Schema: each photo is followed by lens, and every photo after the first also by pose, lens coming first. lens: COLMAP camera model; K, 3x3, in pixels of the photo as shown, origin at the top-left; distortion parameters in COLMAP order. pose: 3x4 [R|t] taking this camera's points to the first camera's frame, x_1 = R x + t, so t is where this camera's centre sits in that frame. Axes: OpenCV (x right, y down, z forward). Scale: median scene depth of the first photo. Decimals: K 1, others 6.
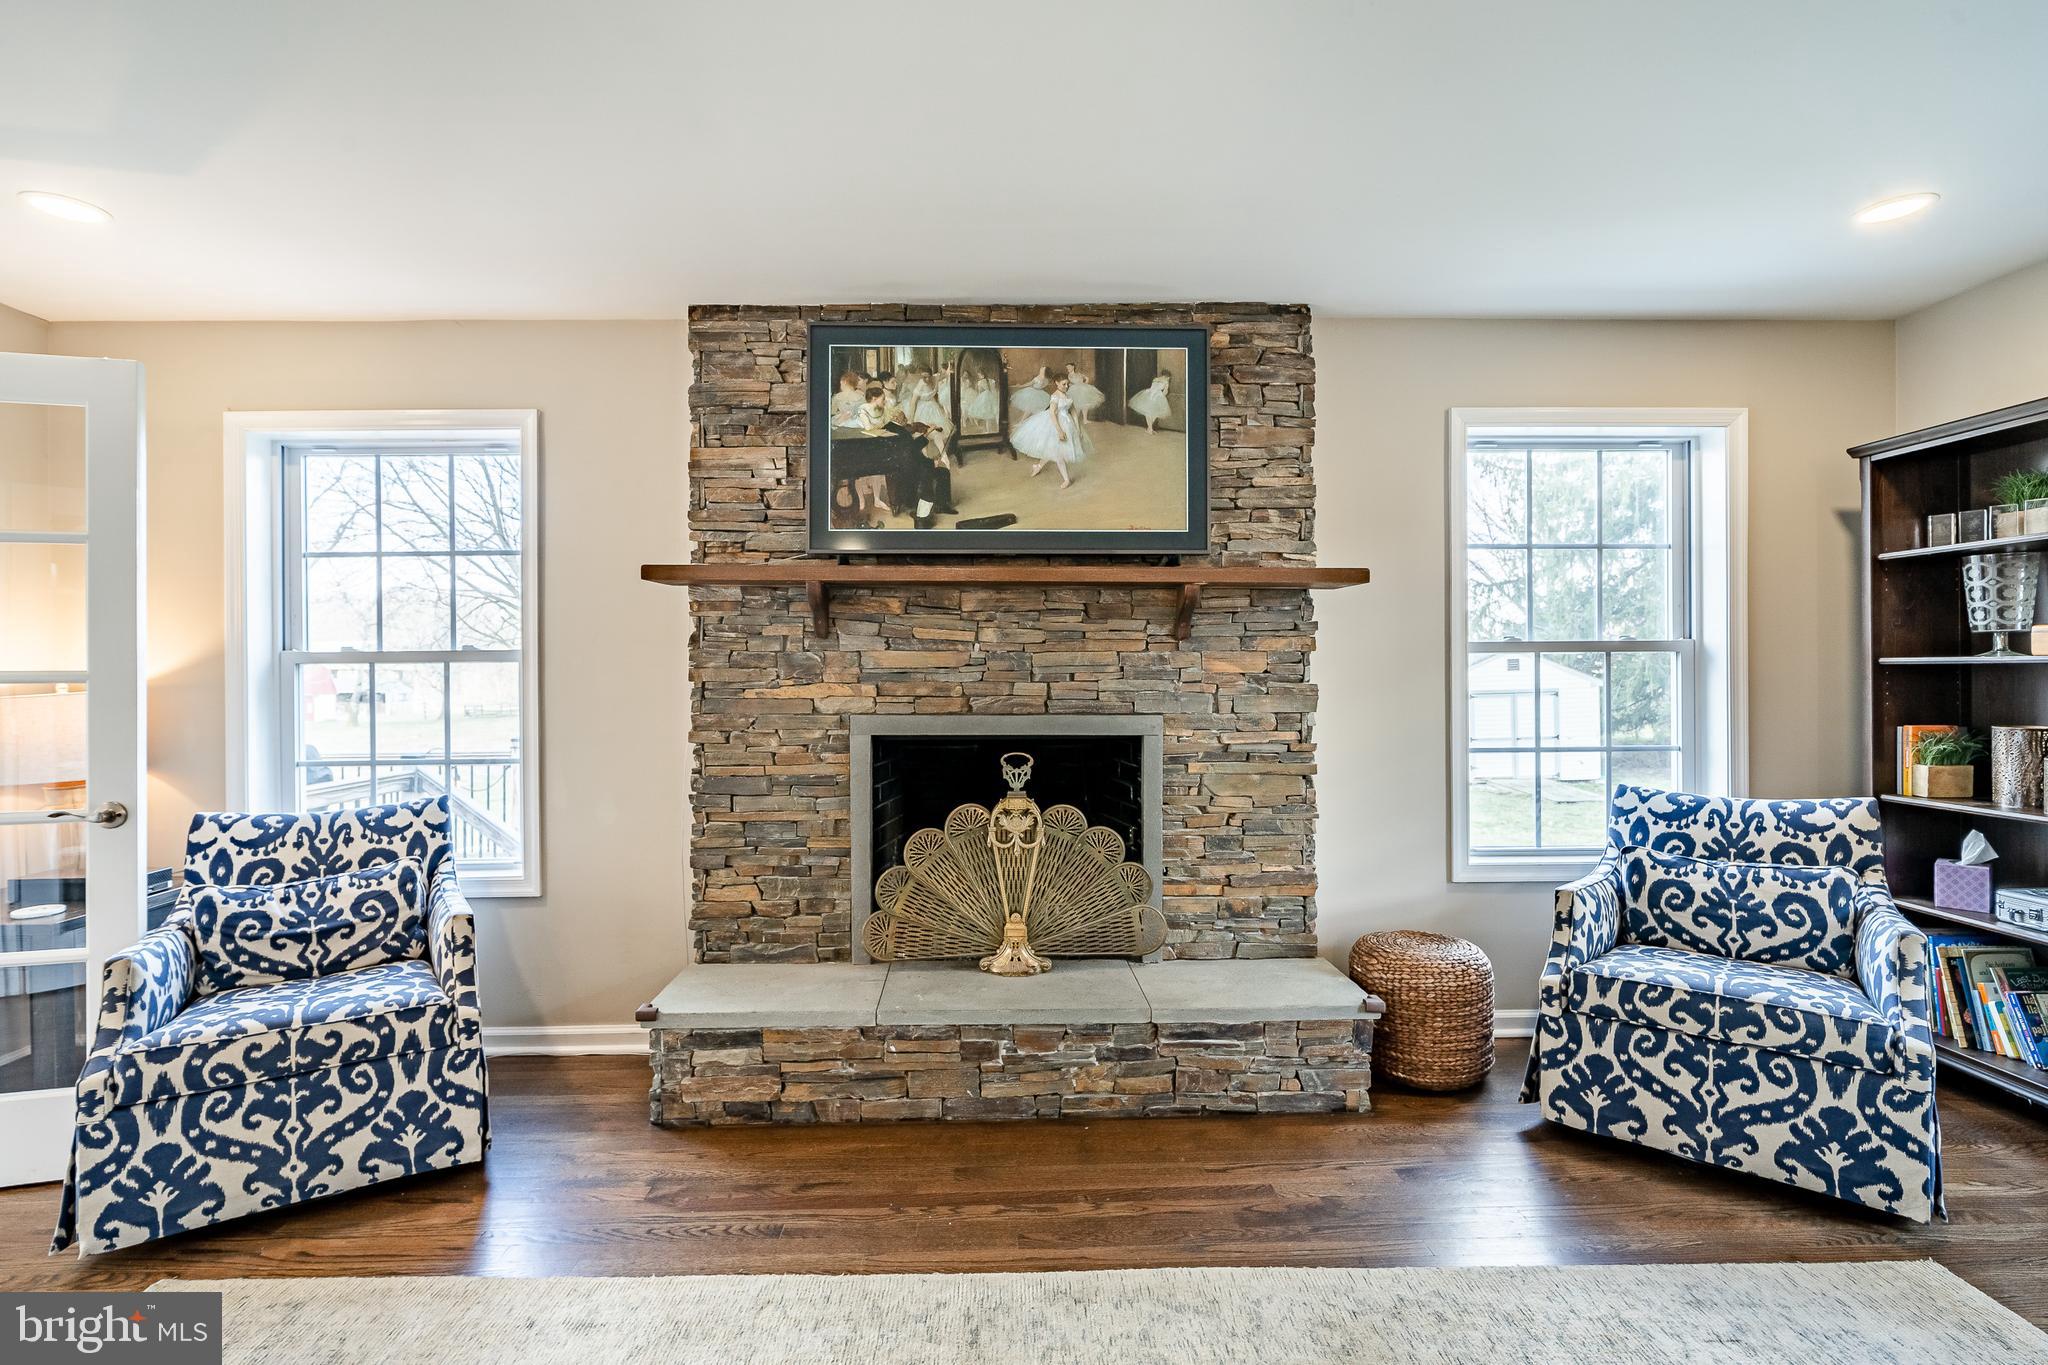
lens RADIAL K [[954.7, 0, 1003.0], [0, 954.7, 674.3], [0, 0, 1]] dist [-0.002129, 0.001038]
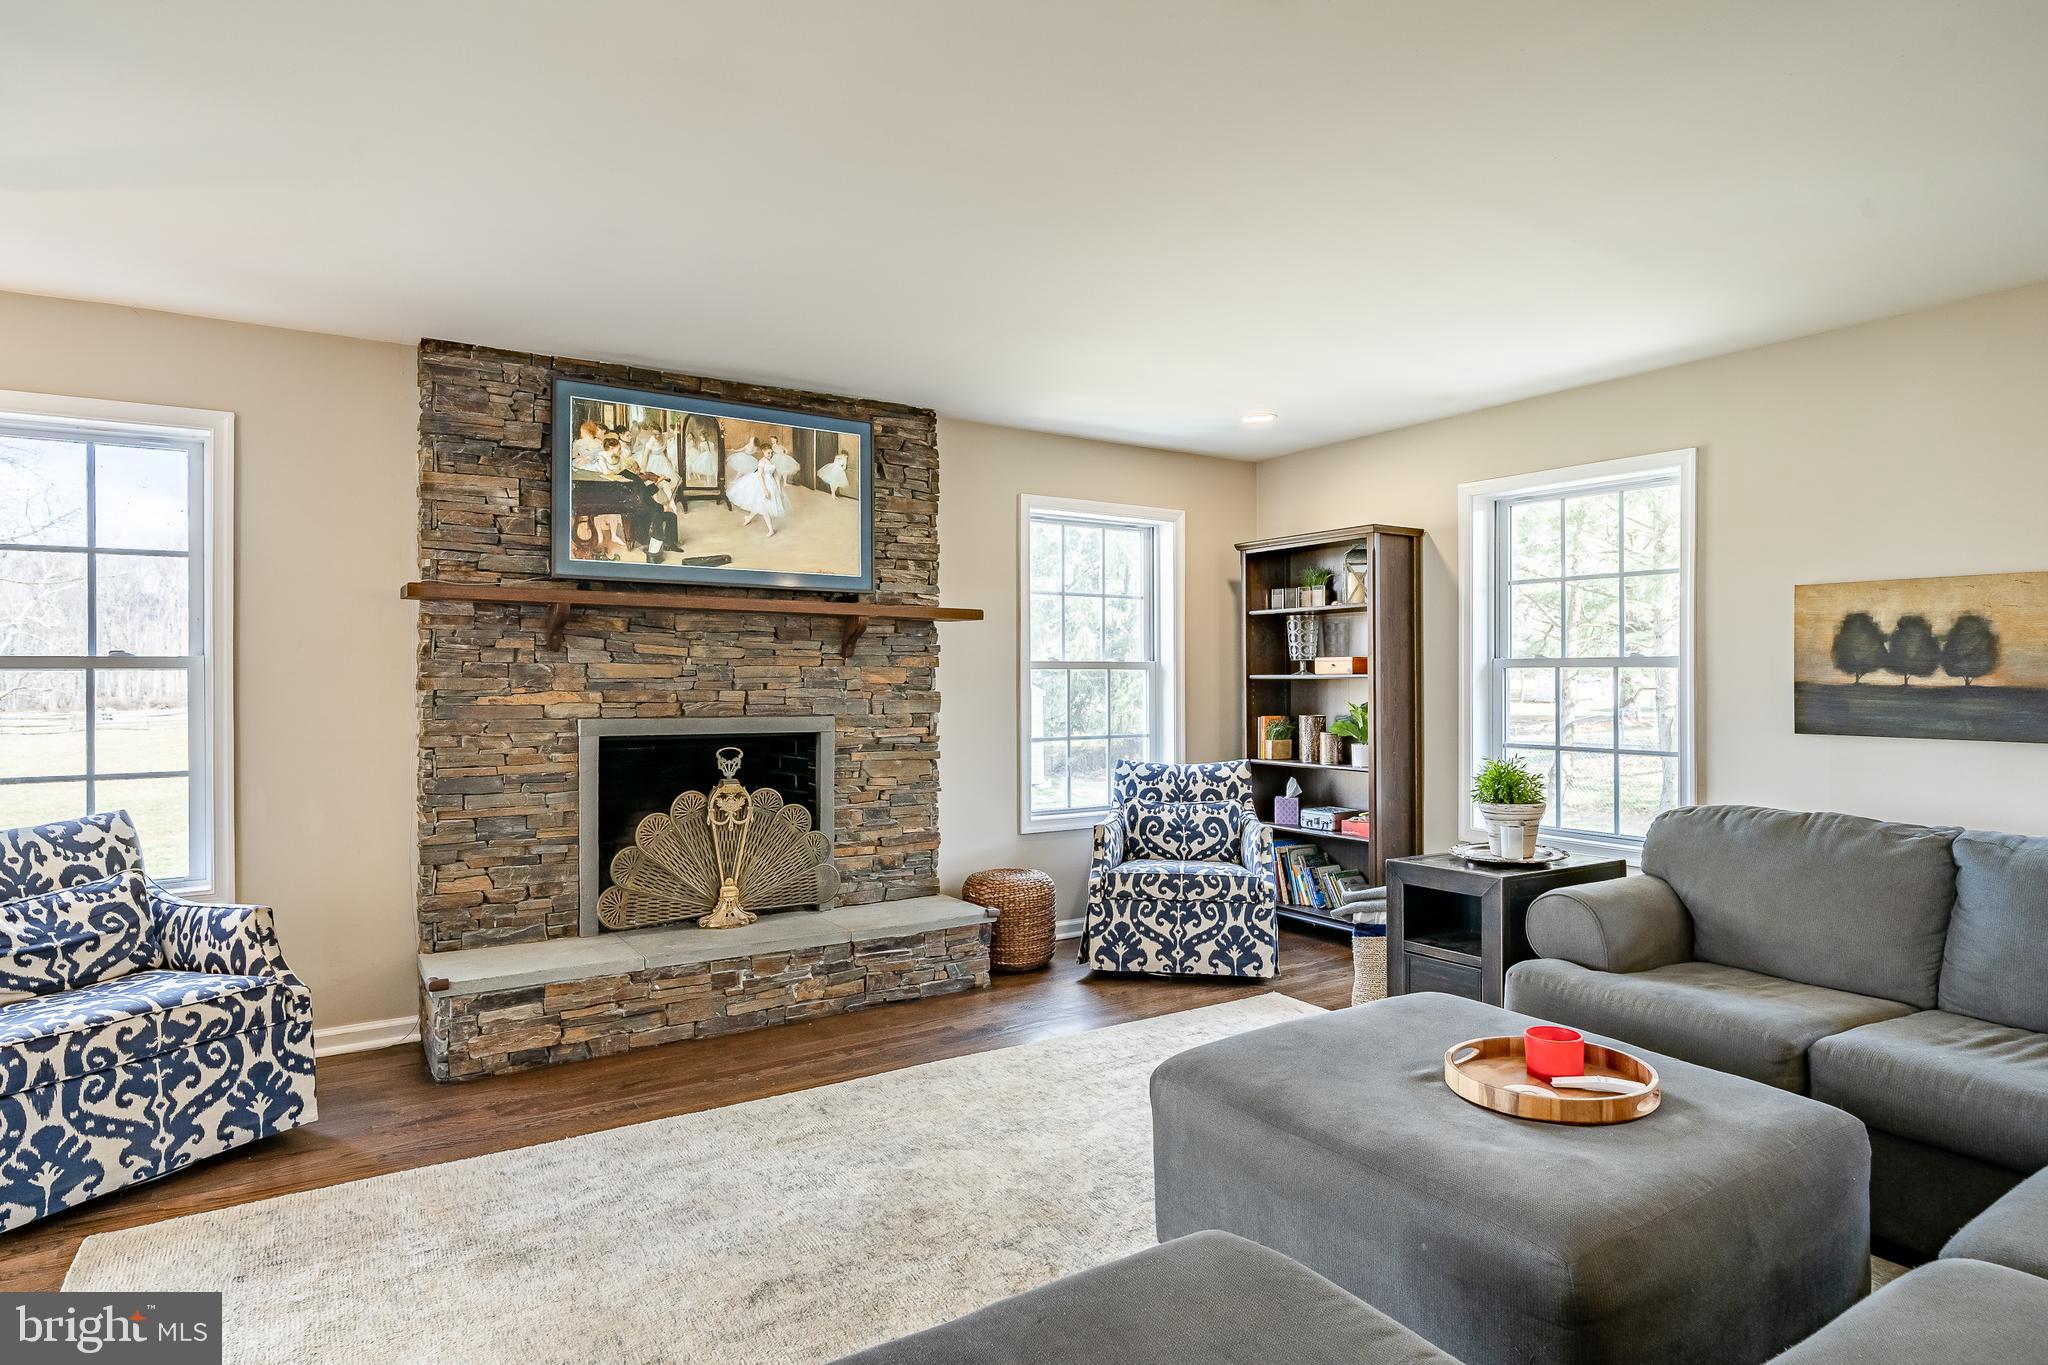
lens RADIAL K [[1167.1, 0, 1019.5], [0, 1167.1, 678.4], [0, 0, 1]] dist [-0.009976, 0.004316]
pose [[0.847341, 0.004637, 0.531028, -0.490534], [-0.002023, 0.999983, -0.005505, 0.000622], [-0.531045, 0.003590, 0.847336, -0.496790]]
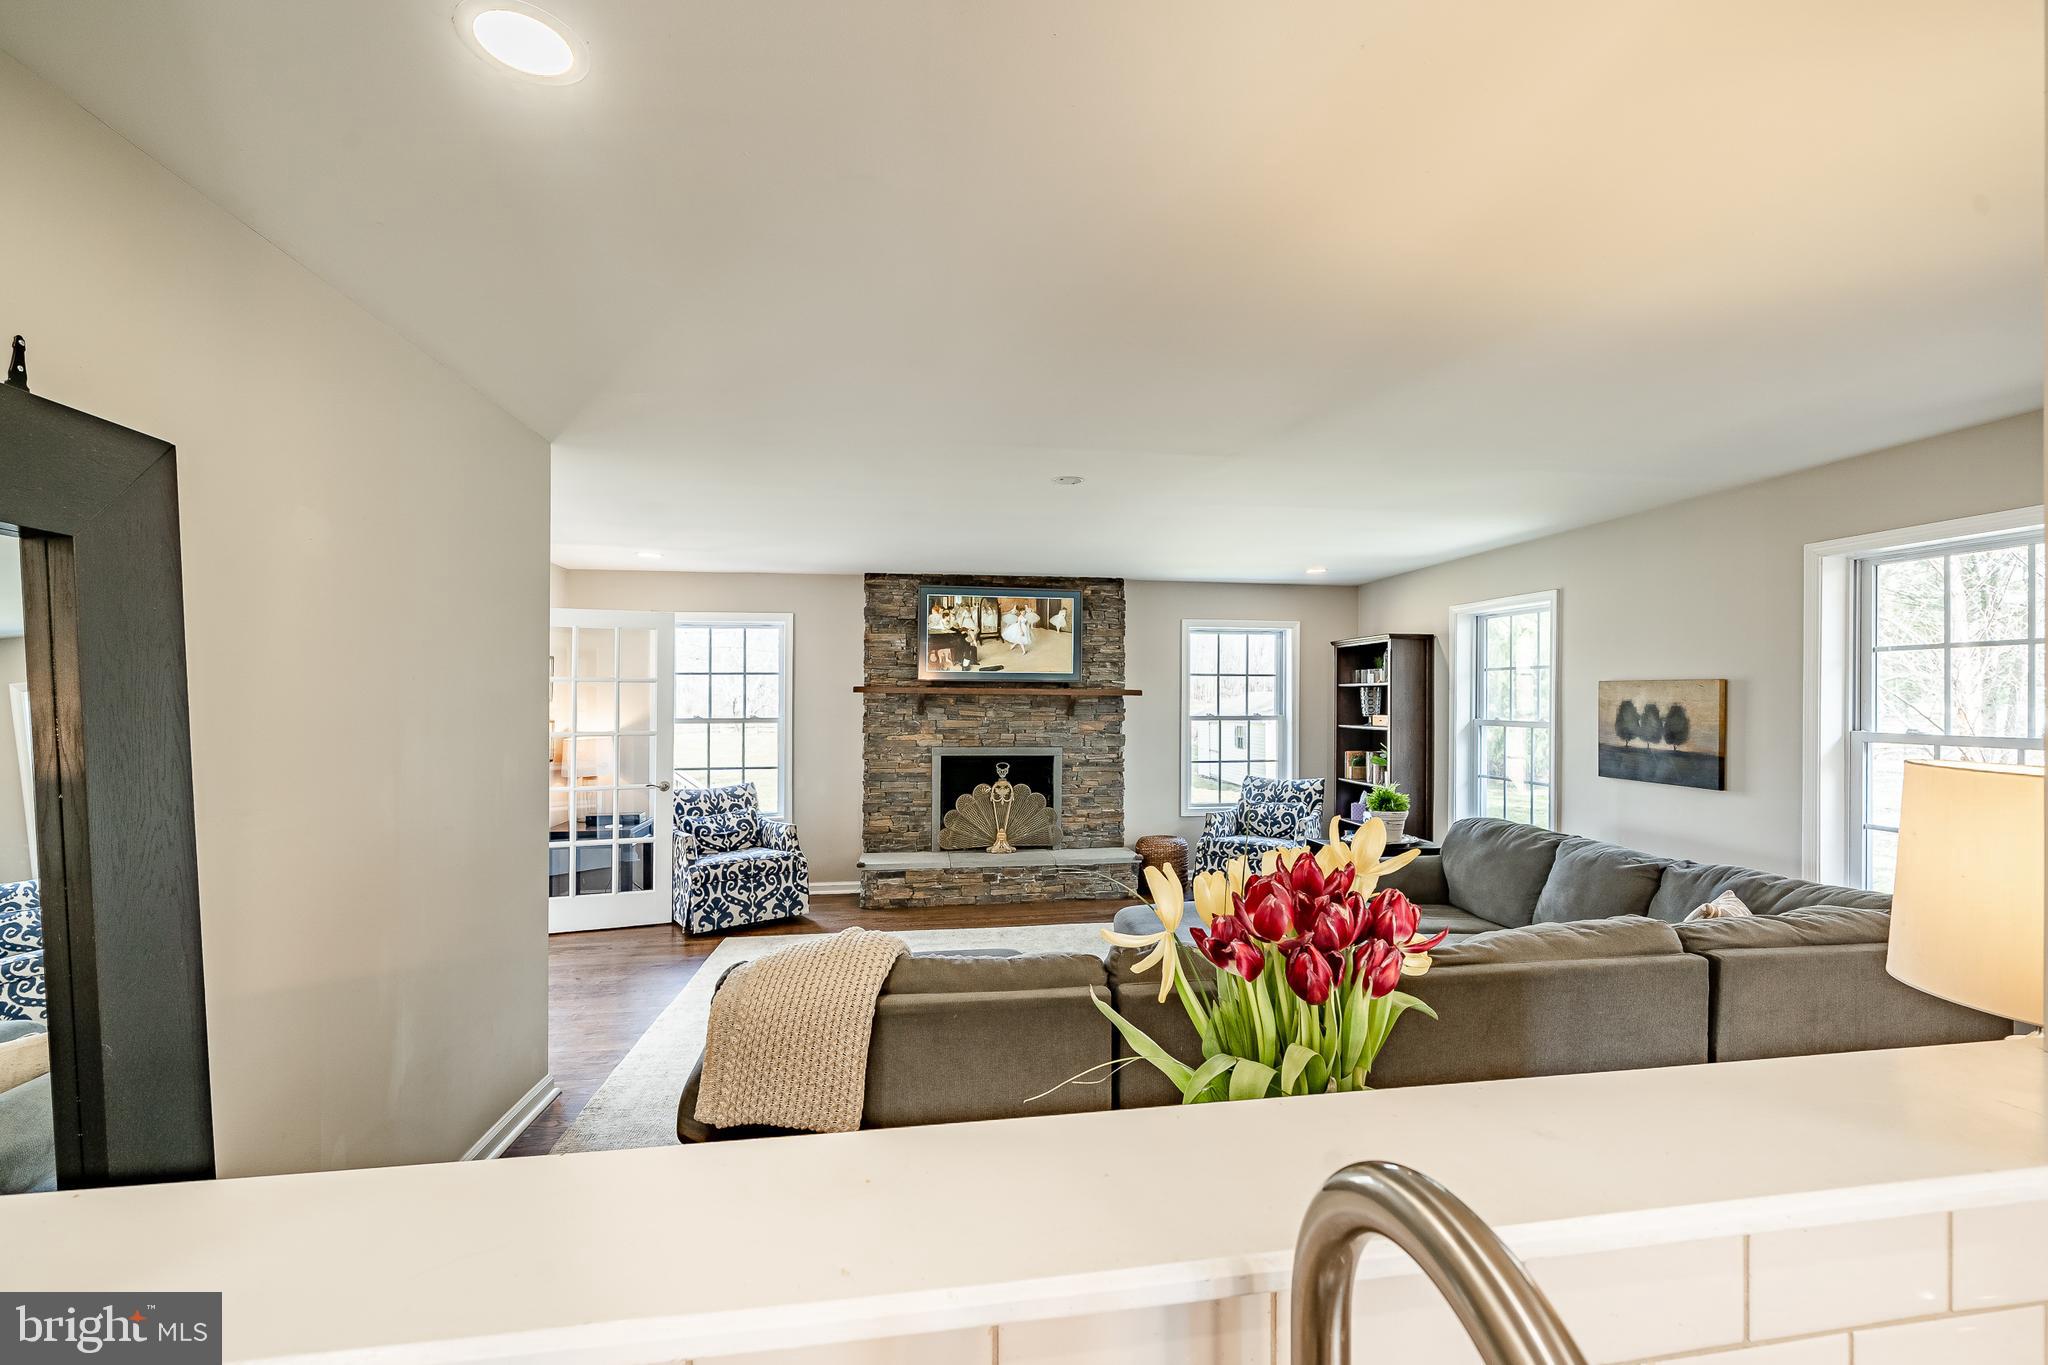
lens RADIAL K [[885.2, 0, 1027.3], [0, 885.2, 700.3], [0, 0, 1]] dist [-0.009891, 0.000049]
pose [[0.992299, 0.008116, 0.123603, -0.214669], [-0.007605, 0.999960, -0.004606, -0.070244], [-0.123635, 0.003630, 0.992321, -1.312487]]
